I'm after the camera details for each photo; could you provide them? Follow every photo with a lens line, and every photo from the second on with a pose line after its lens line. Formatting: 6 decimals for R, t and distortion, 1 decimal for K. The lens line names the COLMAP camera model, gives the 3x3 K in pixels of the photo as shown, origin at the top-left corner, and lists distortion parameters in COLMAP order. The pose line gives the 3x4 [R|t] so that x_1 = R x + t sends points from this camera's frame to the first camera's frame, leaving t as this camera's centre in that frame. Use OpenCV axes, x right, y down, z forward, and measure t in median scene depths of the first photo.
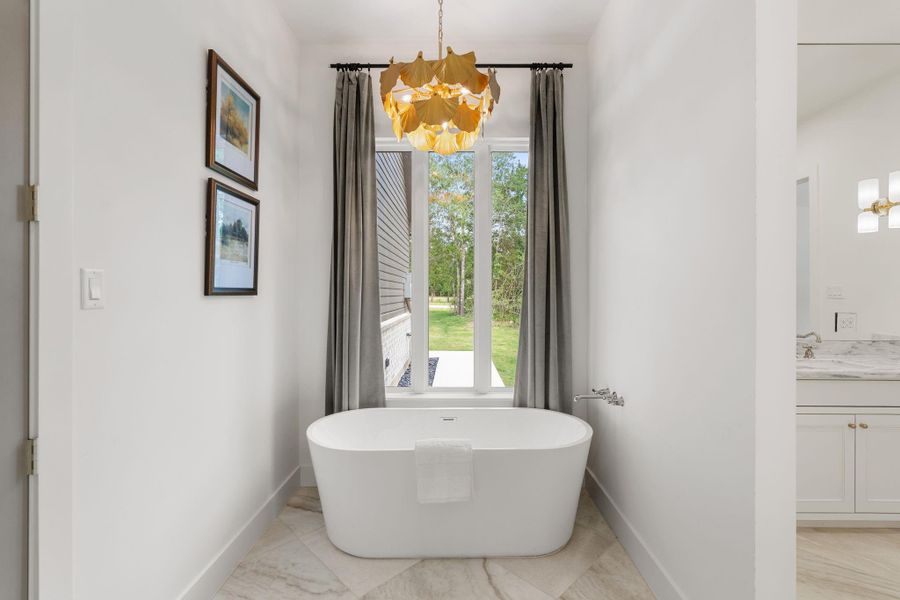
lens RADIAL K [[409.7, 0, 452.4], [0, 409.7, 305.0], [0, 0, 1]] dist [-0.000484, -0.000126]
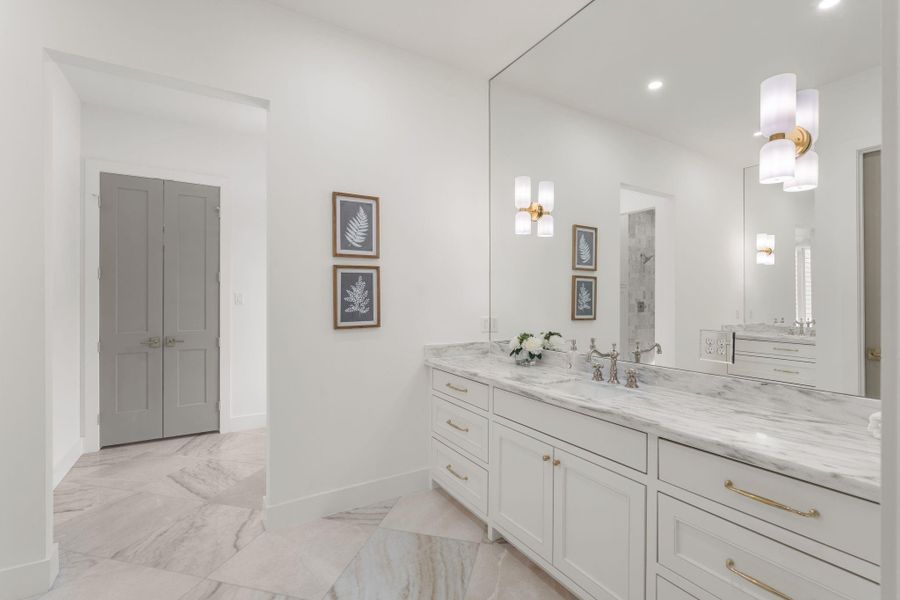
lens RADIAL K [[409.7, 0, 452.4], [0, 409.7, 305.0], [0, 0, 1]] dist [-0.000484, -0.000126]
pose [[0.522069, 0.008633, -0.852860, 1.588674], [-0.023618, 0.999712, -0.004338, -0.012341], [0.852576, 0.022408, 0.522122, 0.382902]]
